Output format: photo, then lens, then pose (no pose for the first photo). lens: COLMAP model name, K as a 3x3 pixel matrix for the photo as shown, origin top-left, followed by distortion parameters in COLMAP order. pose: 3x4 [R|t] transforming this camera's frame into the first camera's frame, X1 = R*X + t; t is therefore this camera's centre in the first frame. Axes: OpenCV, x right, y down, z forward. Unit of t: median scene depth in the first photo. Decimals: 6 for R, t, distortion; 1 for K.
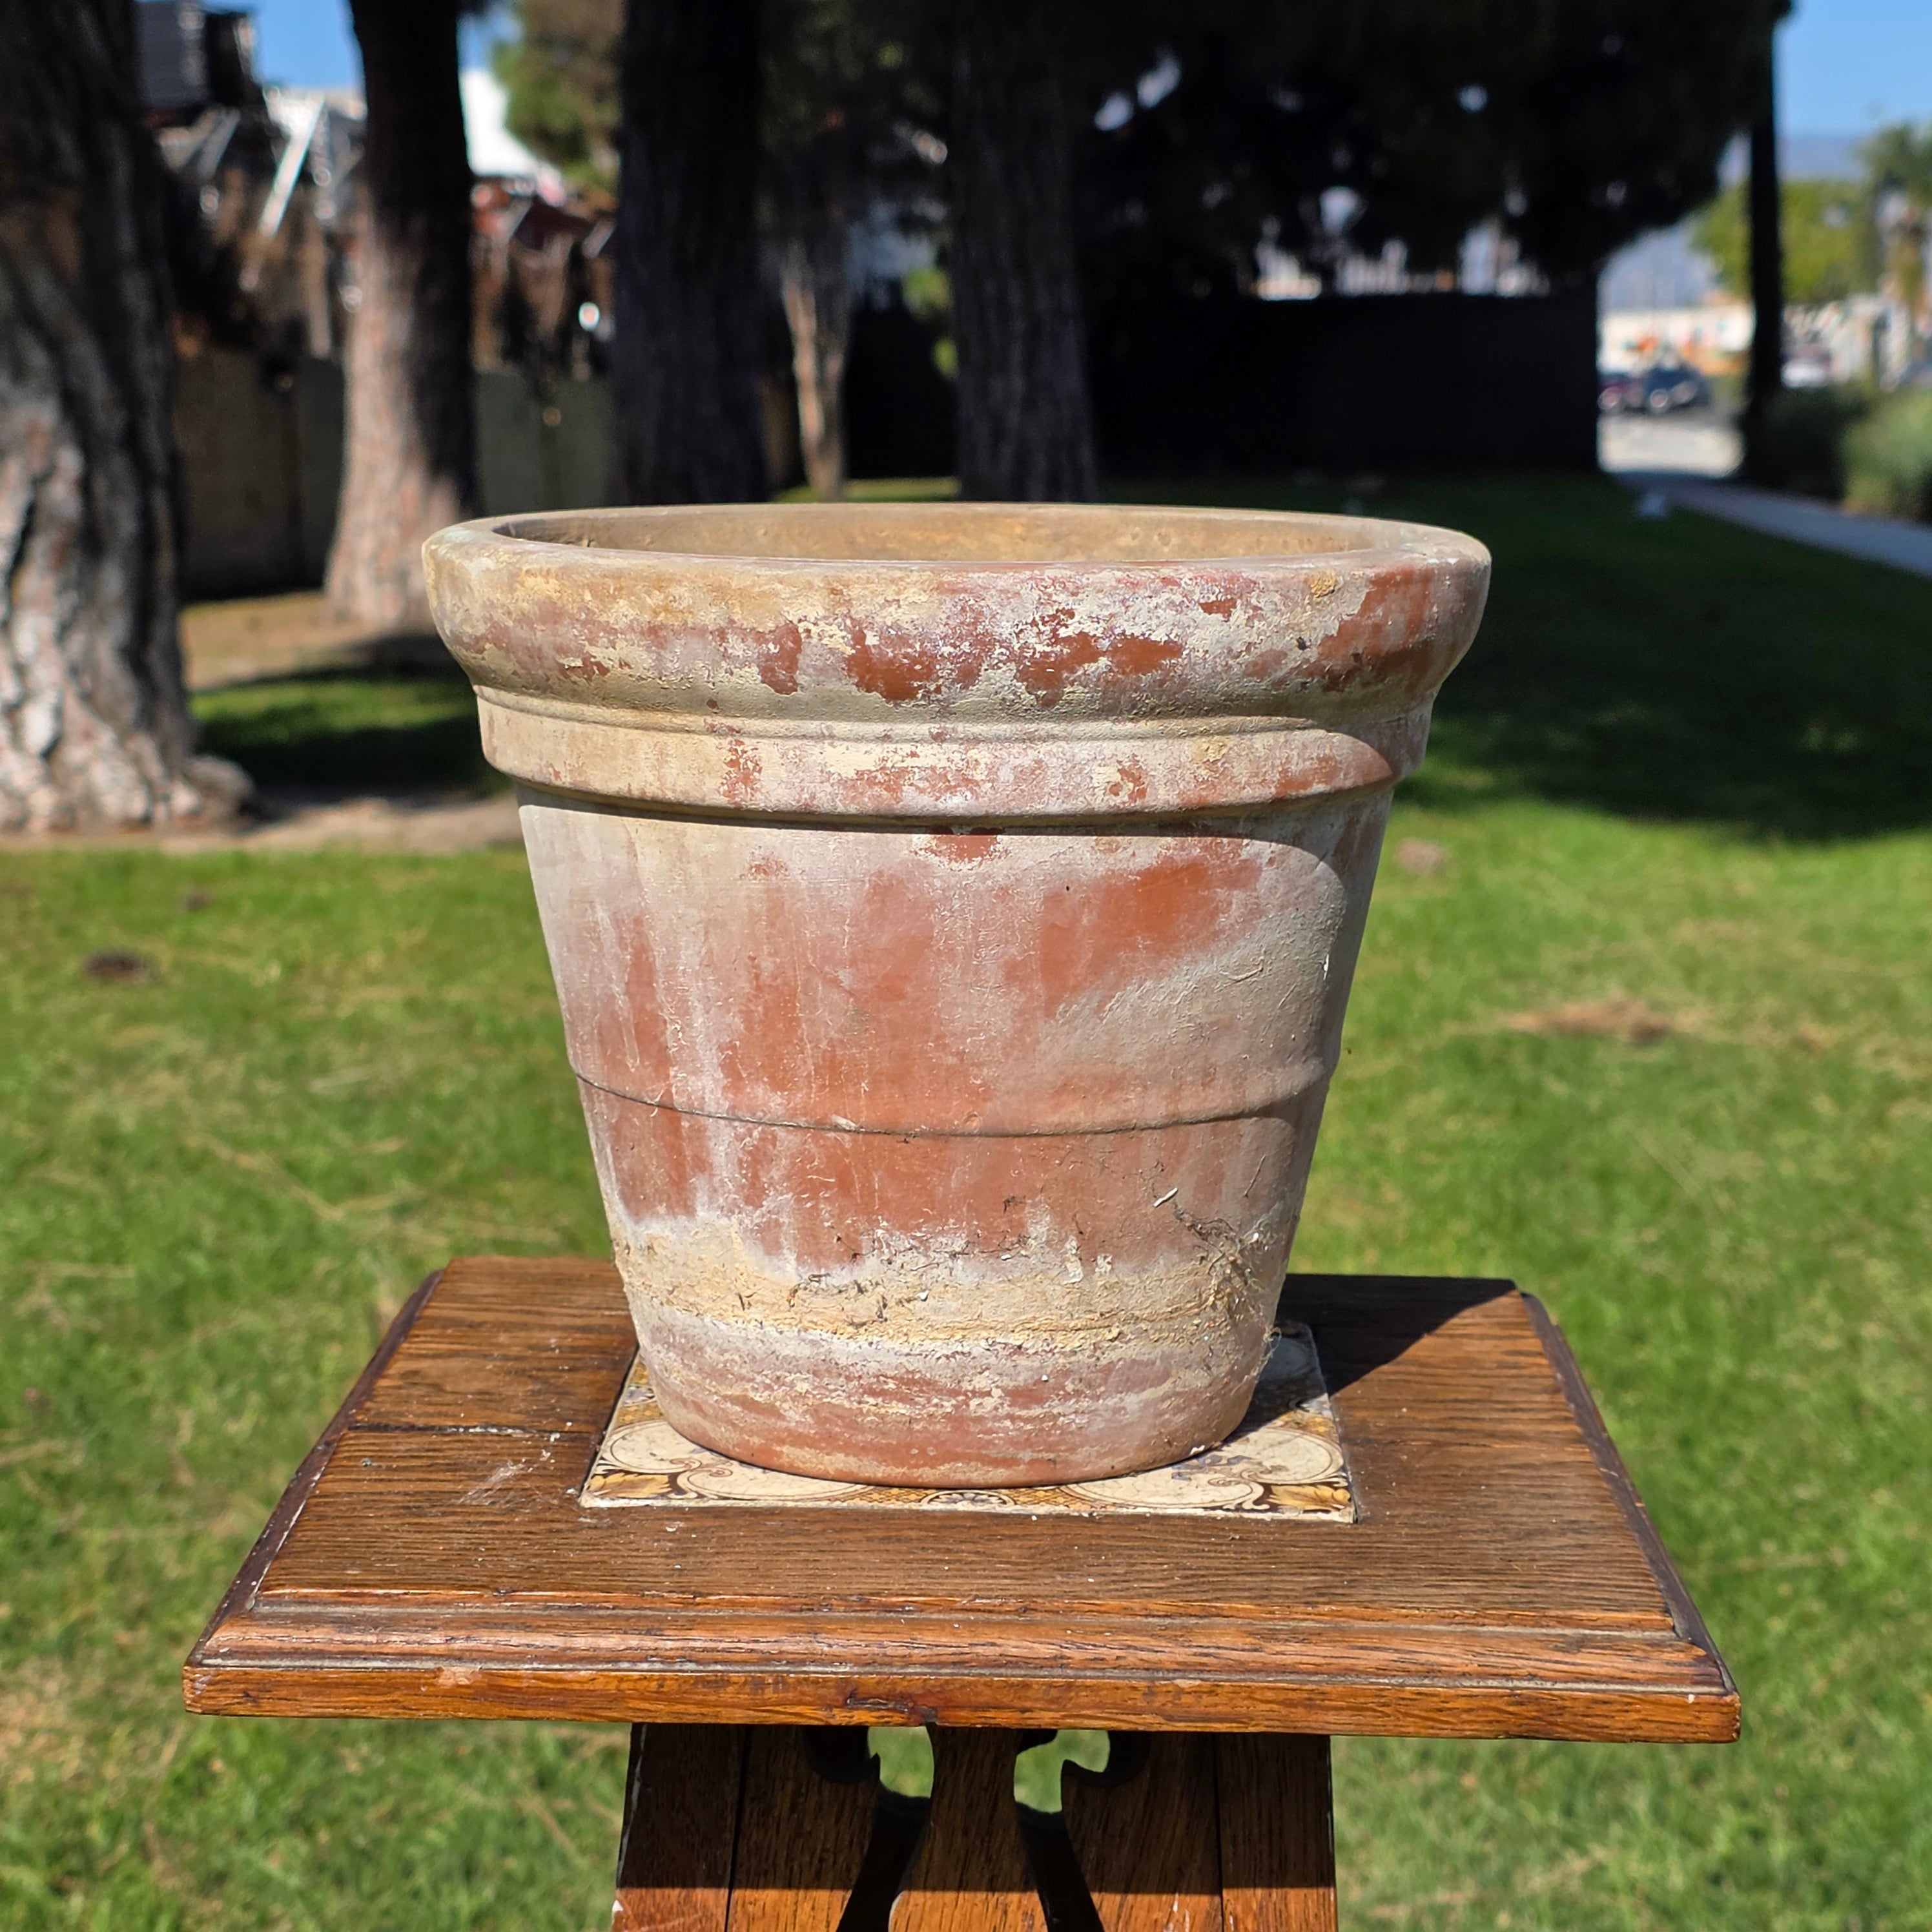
lens RADIAL K [[4644.7, 0, 977.2], [0, 4644.7, 964.6], [0, 0, 1]] dist [0.241237, -1.219425]
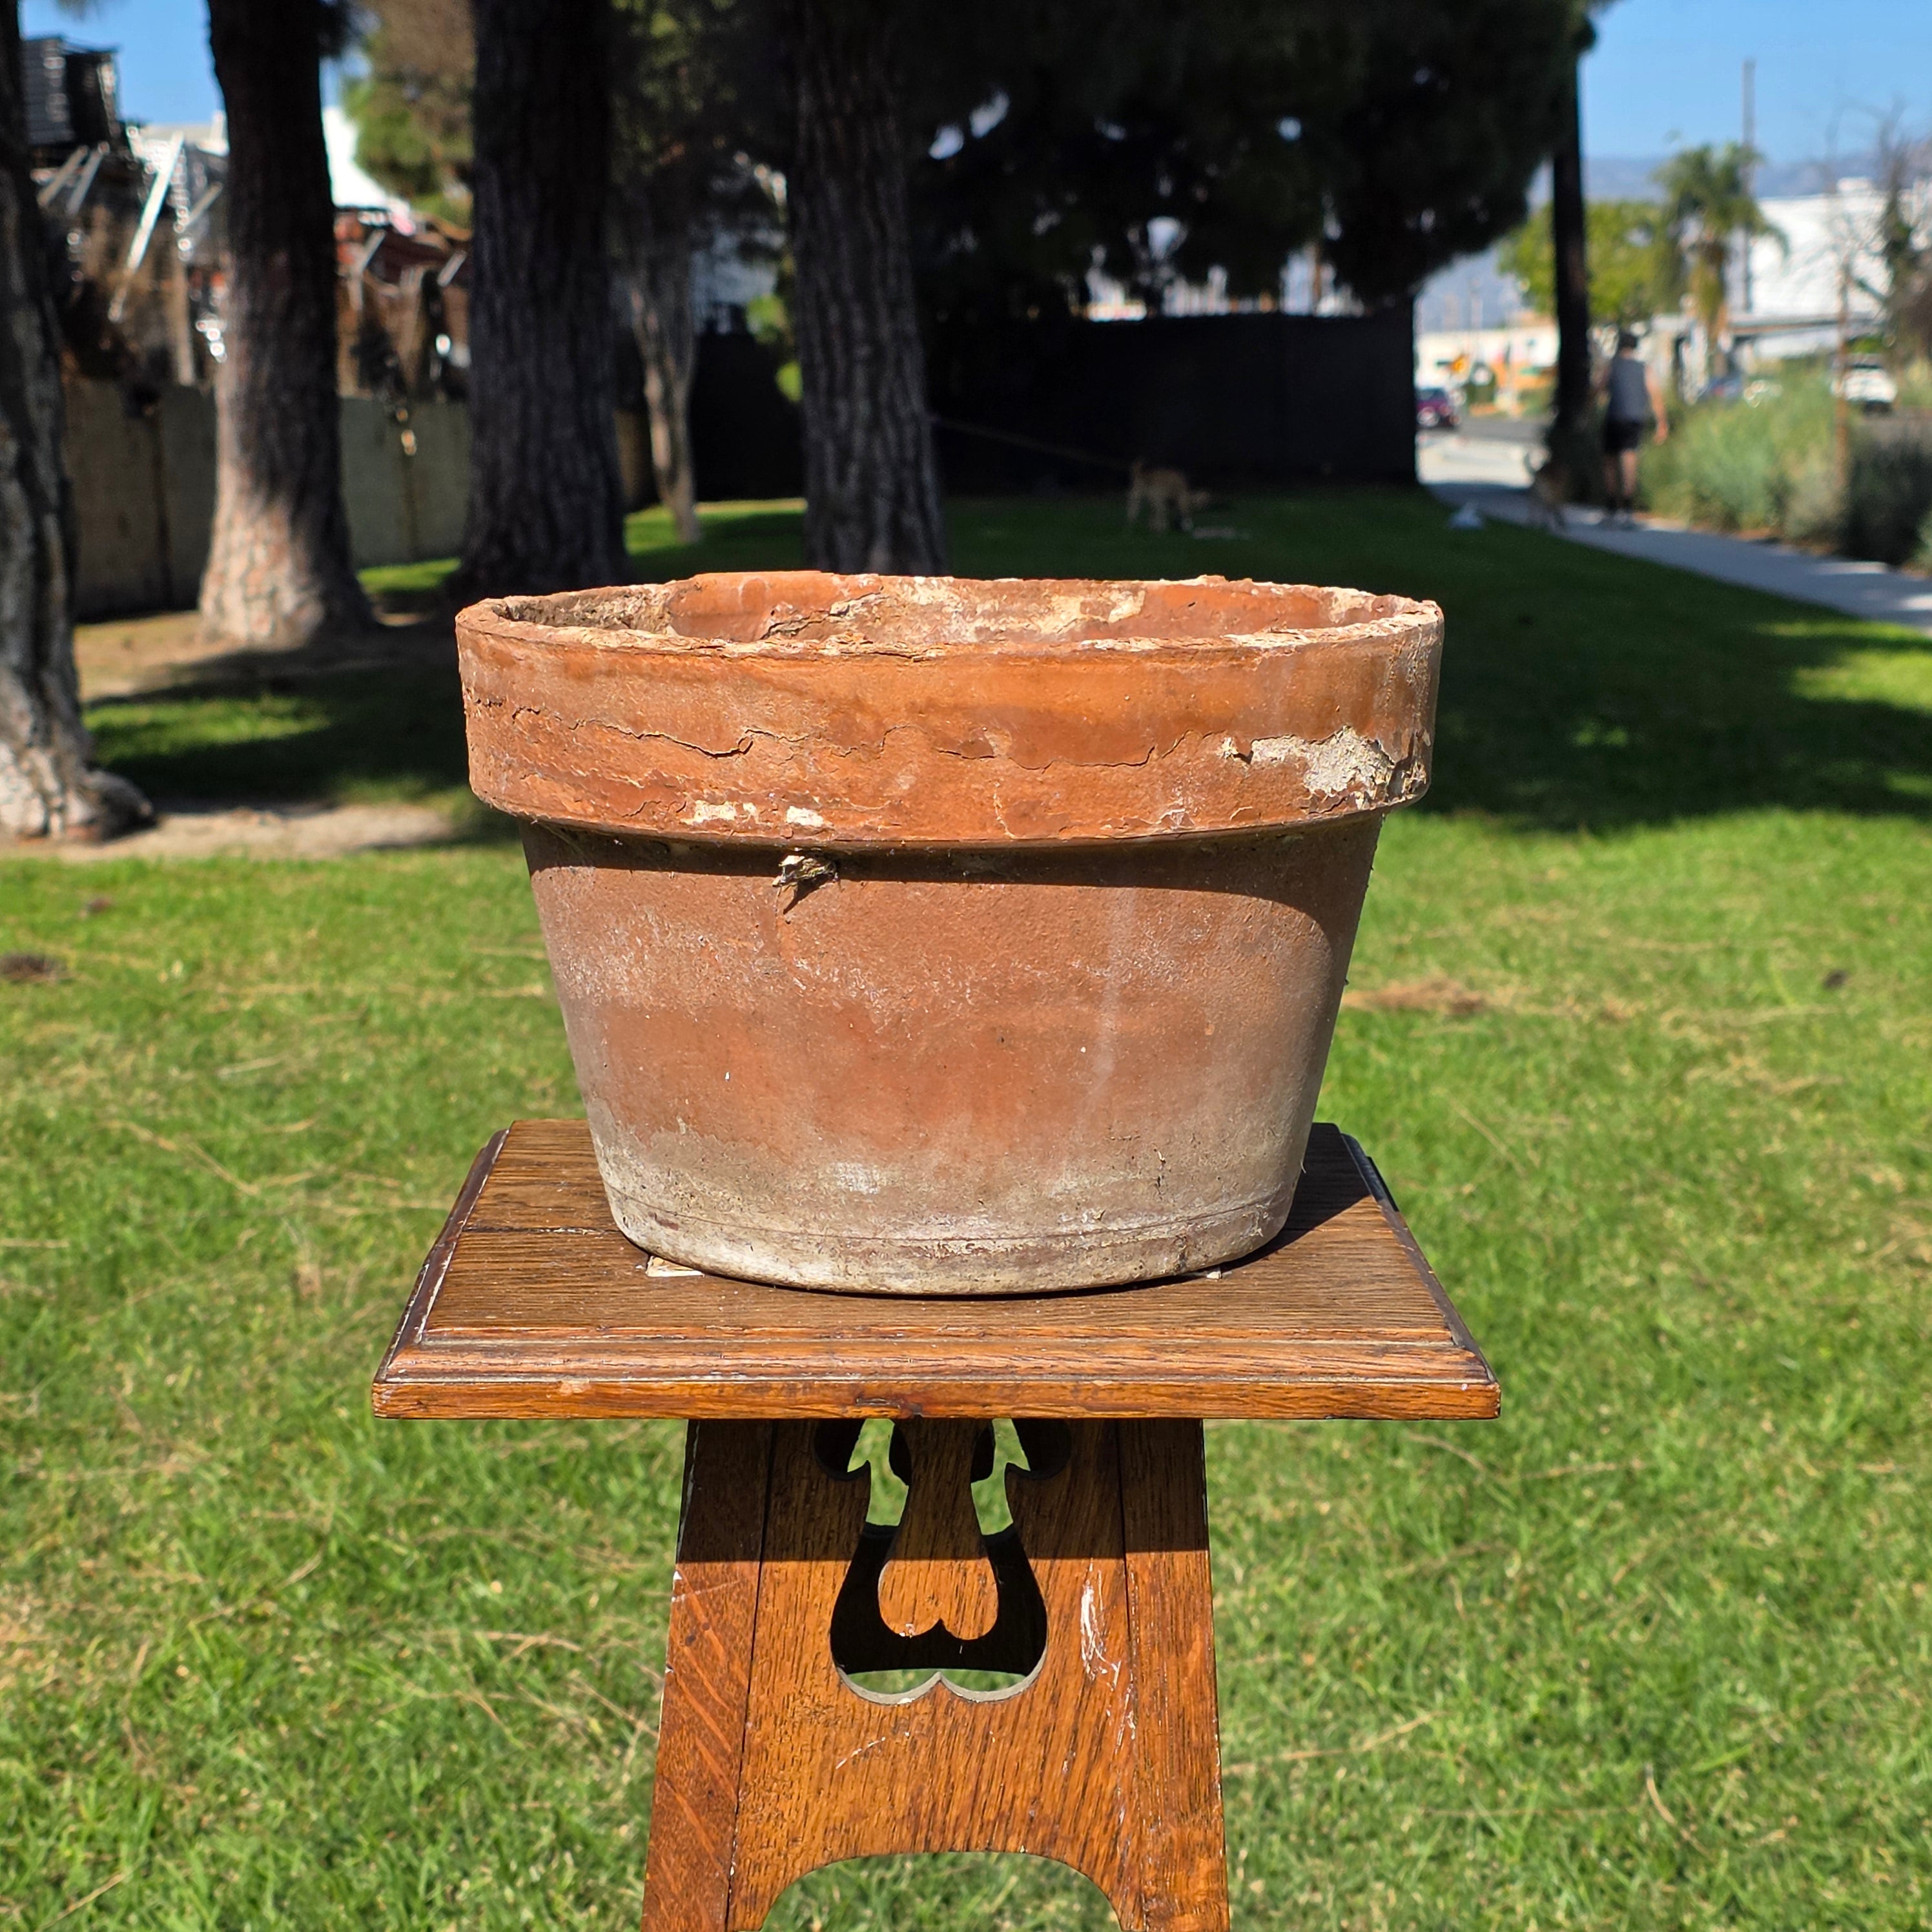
lens RADIAL K [[4977.1, 0, 973.0], [0, 4977.1, 997.7], [0, 0, 1]] dist [0.346920, -2.668716]
pose [[0.999099, -0.014338, 0.039933, -0.046926], [0.014444, 0.999893, -0.002361, 0.039528], [-0.039895, 0.002935, 0.999200, -0.440144]]
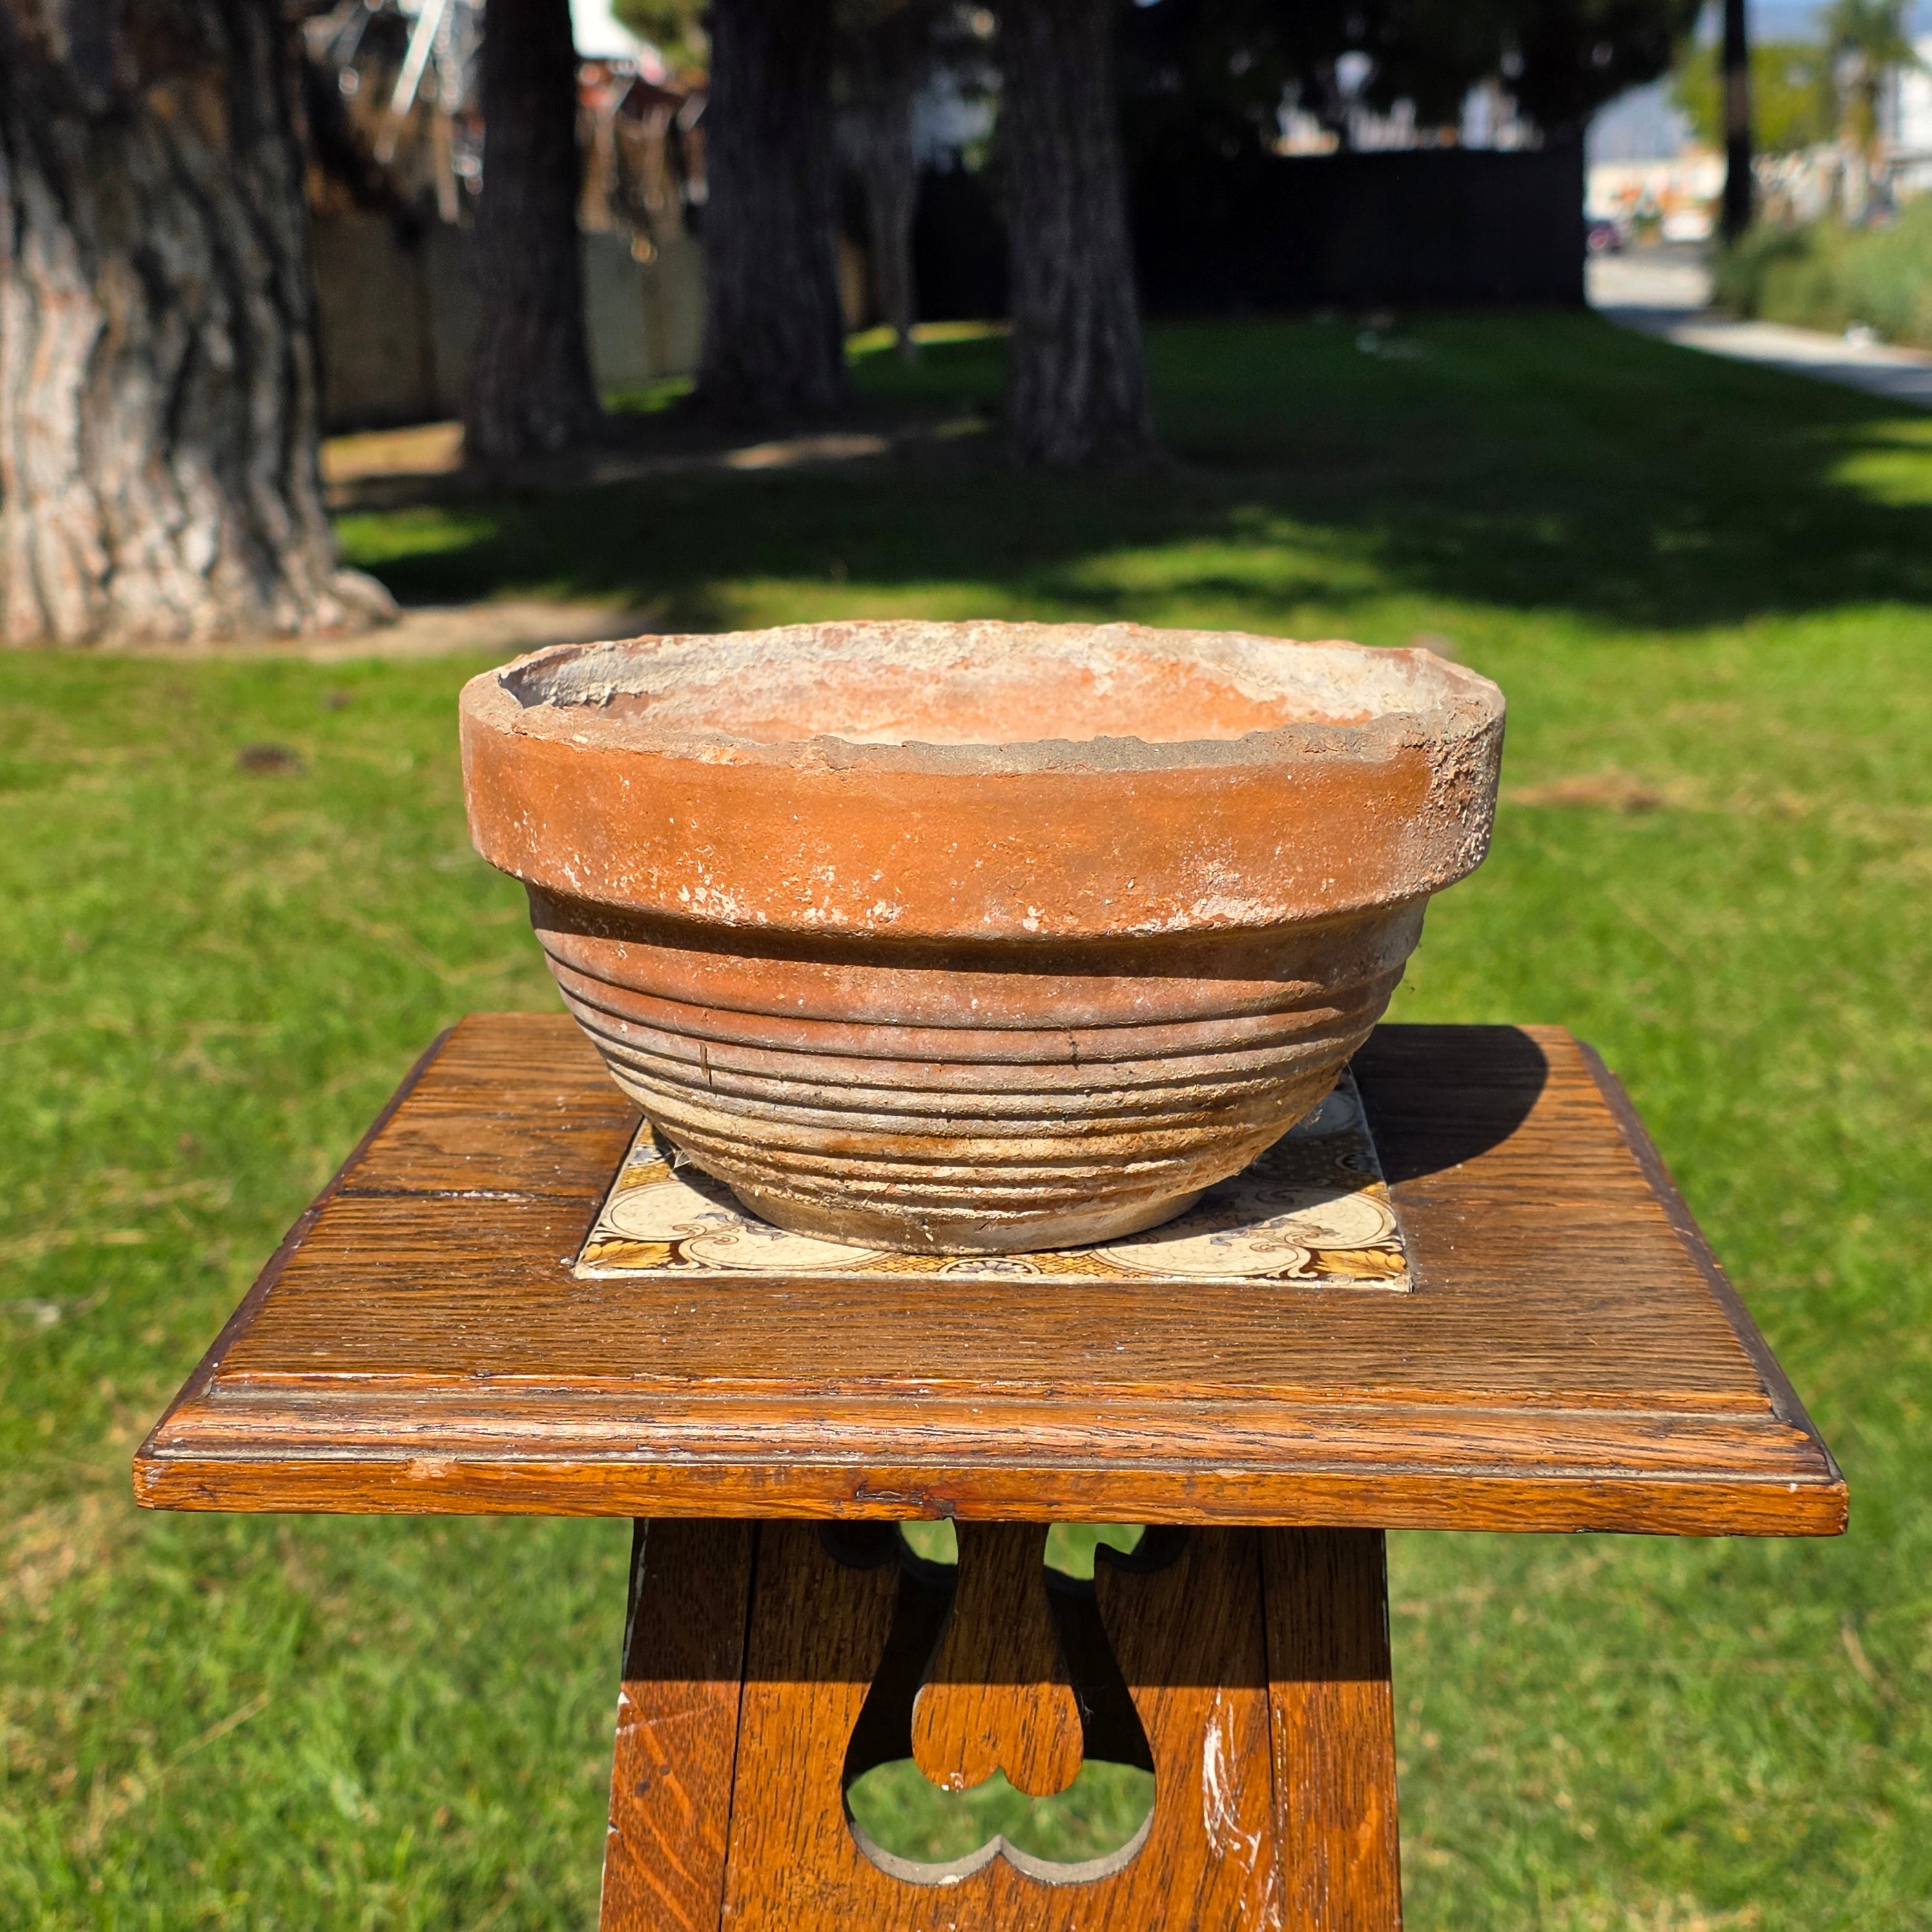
lens RADIAL K [[3825.6, 0, 901.8], [0, 3825.6, 976.1], [0, 0, 1]] dist [0.226211, -1.080894]
pose [[0.999259, -0.008531, -0.037537, 0.009278], [0.010505, 0.998553, 0.052734, 0.016150], [0.037032, -0.053089, 0.997903, 0.238858]]
